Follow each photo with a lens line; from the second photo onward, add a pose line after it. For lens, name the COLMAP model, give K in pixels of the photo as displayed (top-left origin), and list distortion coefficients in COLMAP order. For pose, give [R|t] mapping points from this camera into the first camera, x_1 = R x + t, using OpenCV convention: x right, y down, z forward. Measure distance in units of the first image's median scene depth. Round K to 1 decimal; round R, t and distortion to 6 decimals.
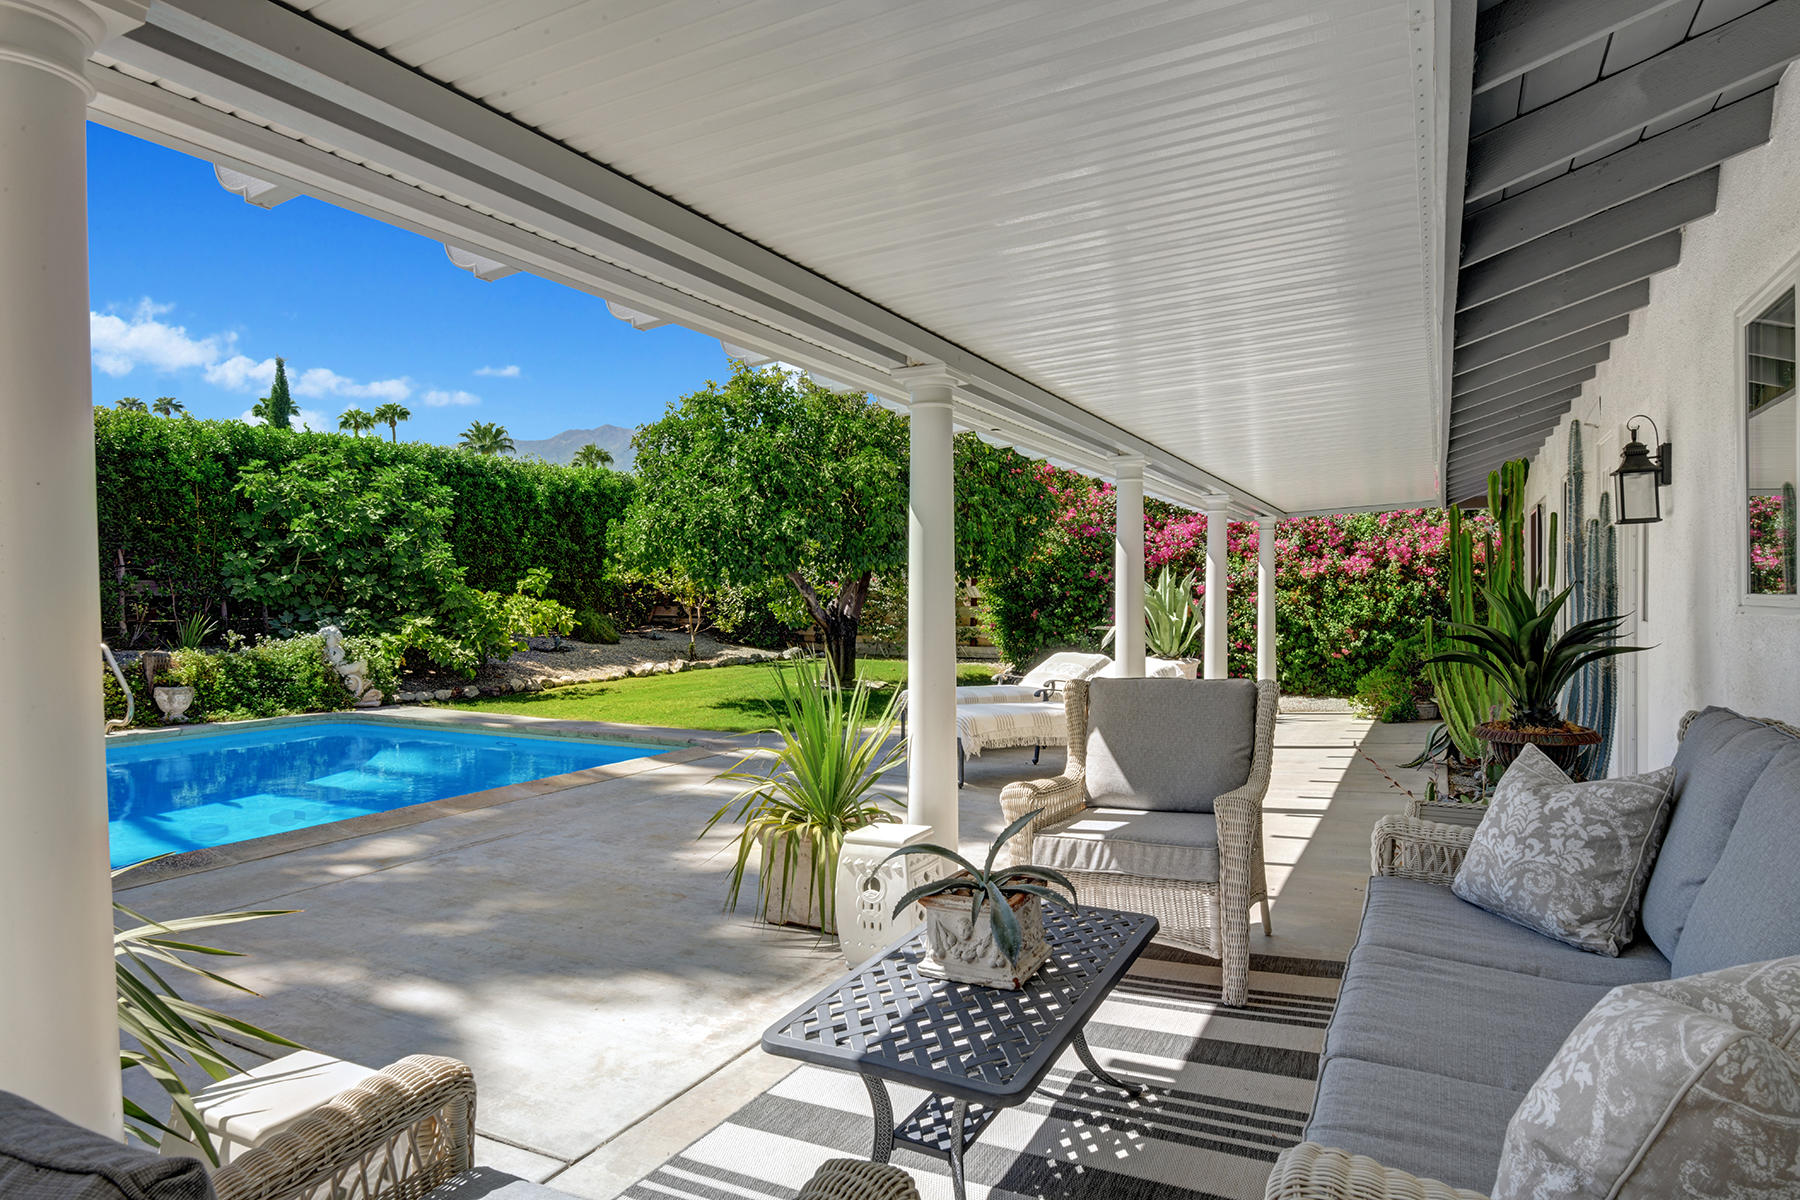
lens RADIAL K [[1051.4, 0, 900.3], [0, 1051.4, 605.0], [0, 0, 1]] dist [-0.001913, -0.018745]
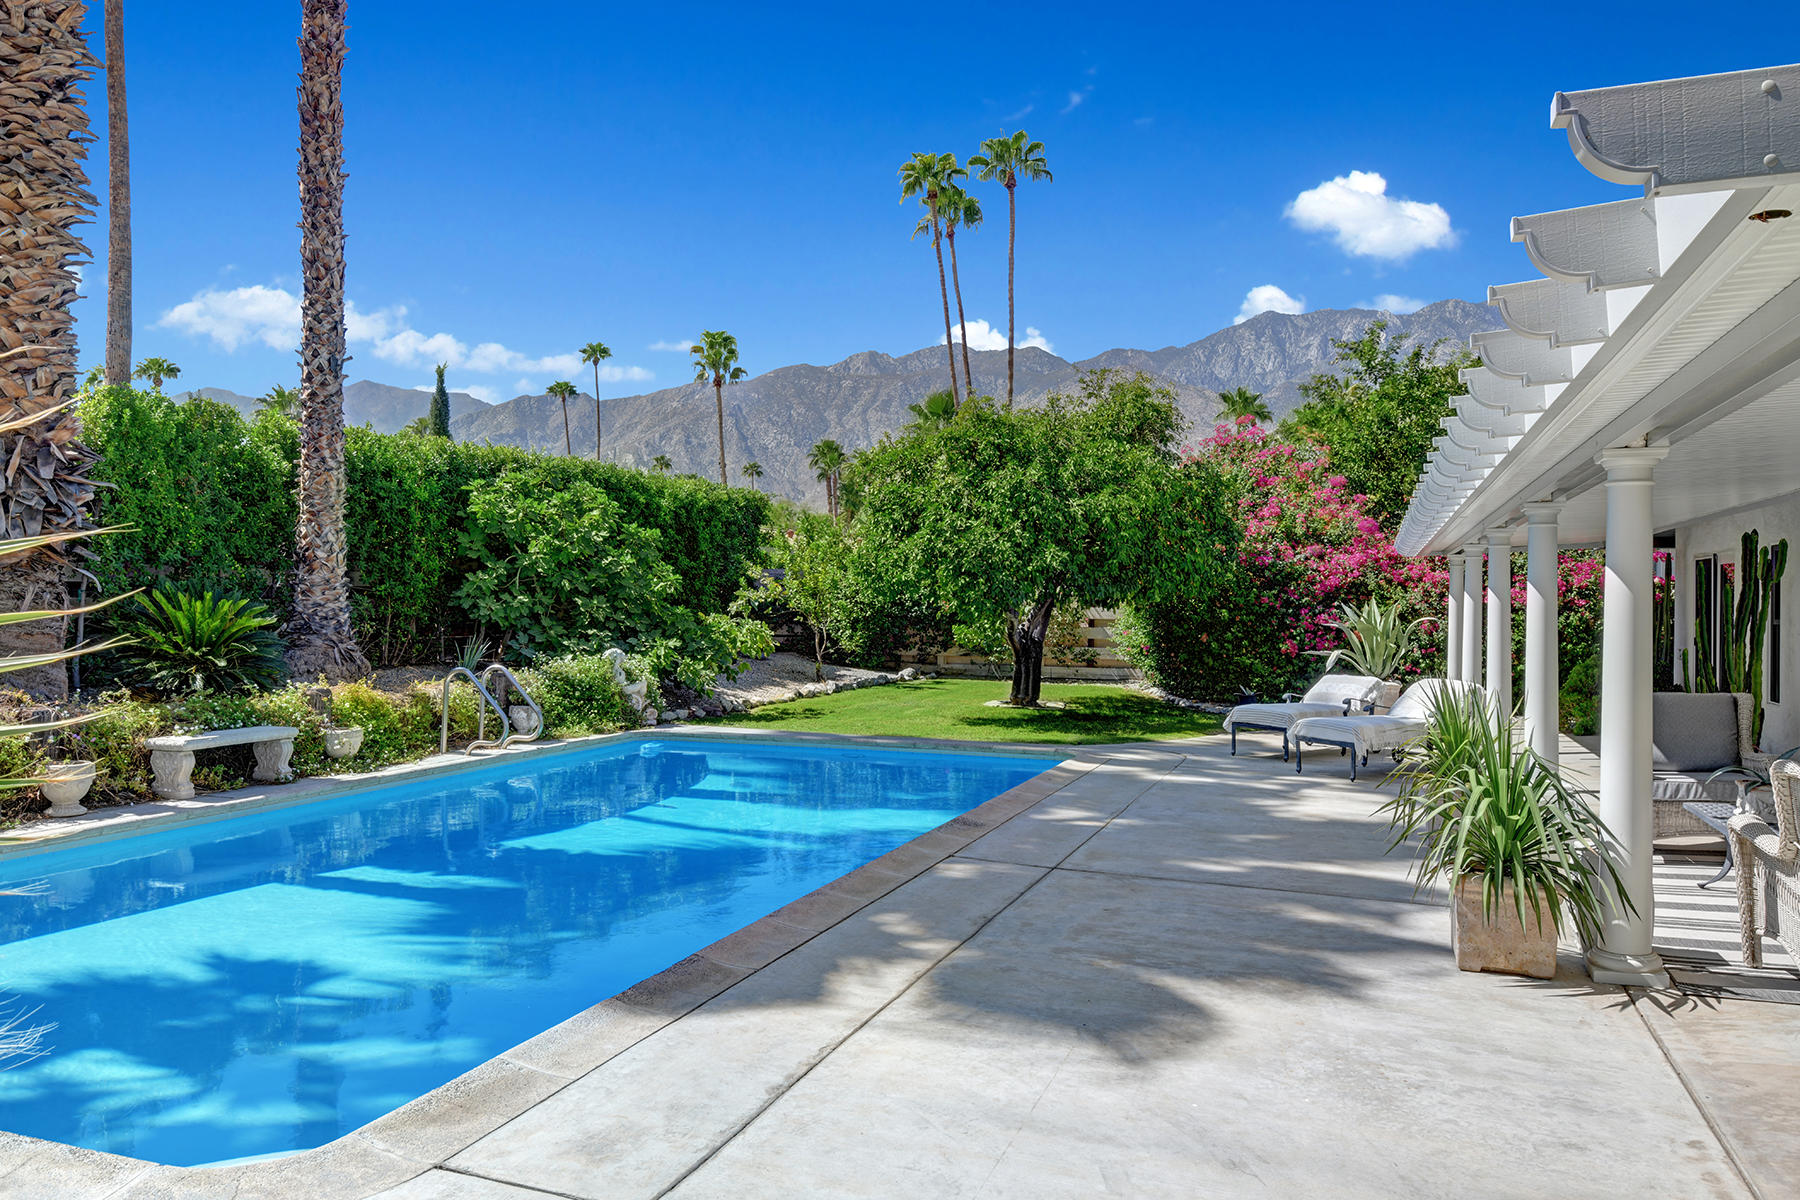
lens RADIAL K [[1277.8, 0, 901.7], [0, 1277.8, 602.3], [0, 0, 1]] dist [0.031325, -0.022720]
pose [[0.992567, 0.008822, 0.121378, -0.359825], [-0.007635, 0.999918, -0.010242, -0.012392], [-0.121458, 0.009239, 0.992554, -0.257275]]
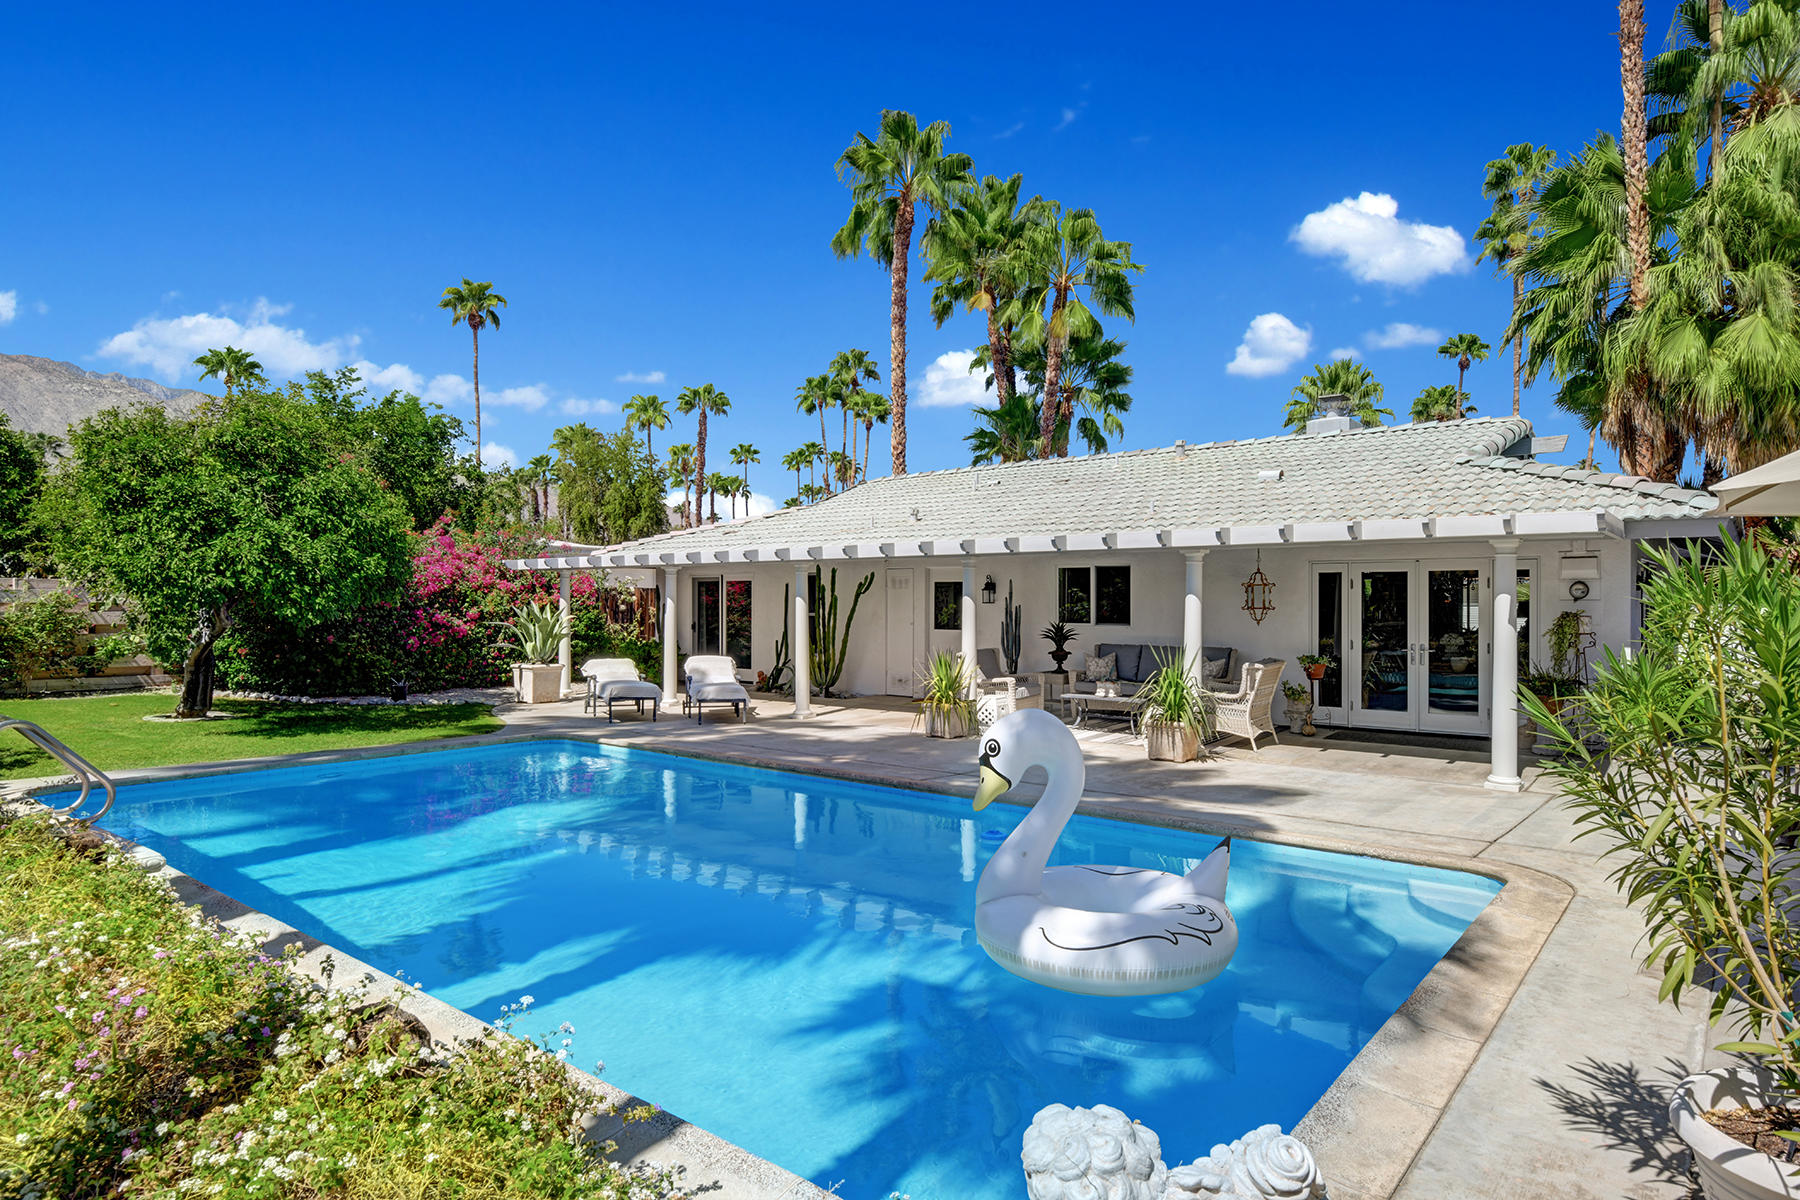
lens RADIAL K [[1051.4, 0, 912.0], [0, 1051.4, 601.7], [0, 0, 1]] dist [-0.001913, -0.018745]
pose [[0.201247, -0.000233, 0.979540, -0.948416], [0.011228, 0.999935, -0.002069, -0.023838], [-0.979476, 0.011414, 0.201237, 0.163330]]
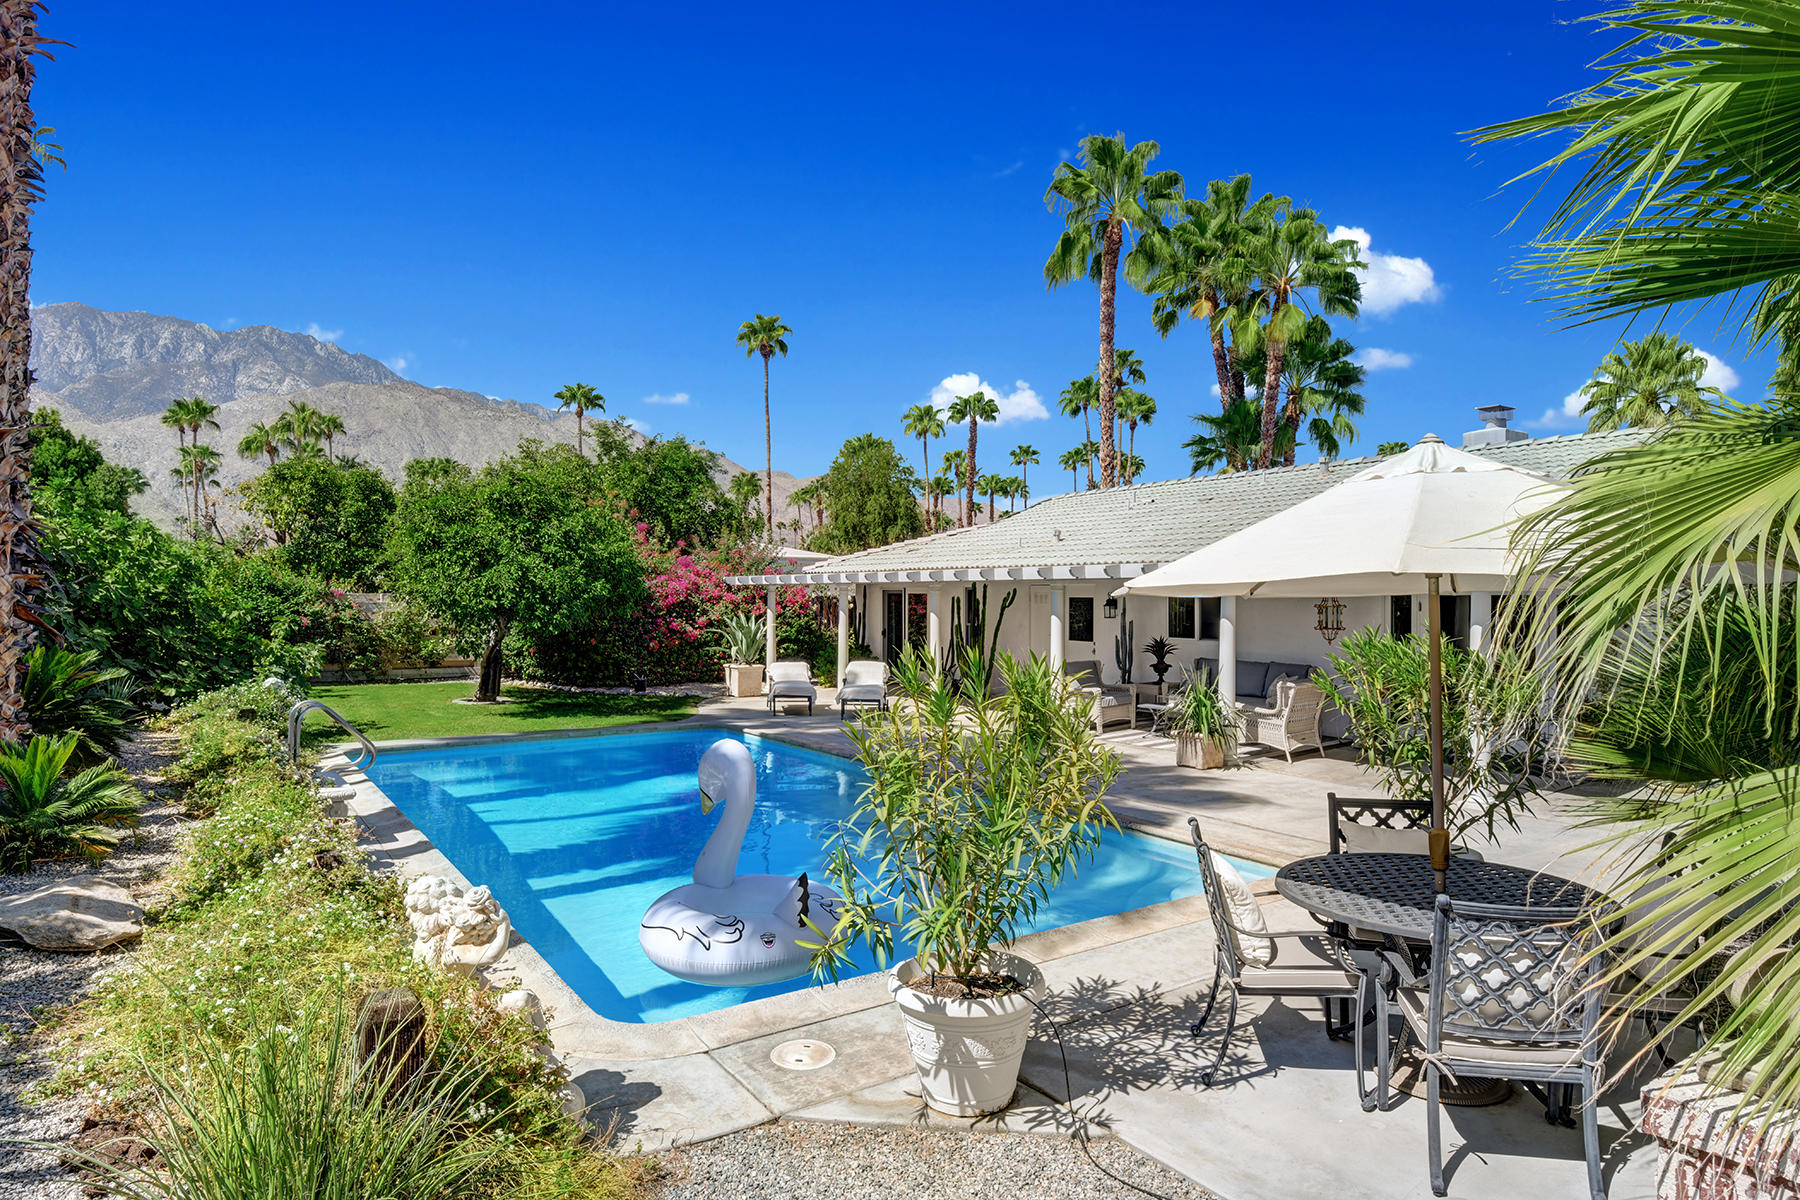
lens RADIAL K [[1053.5, 0, 903.9], [0, 1053.5, 601.8], [0, 0, 1]] dist [-0.003259, -0.007965]
pose [[0.478864, -0.004752, 0.877876, -1.031404], [0.008921, 0.999960, 0.000547, -0.046413], [-0.877844, 0.007569, 0.478887, -0.079620]]
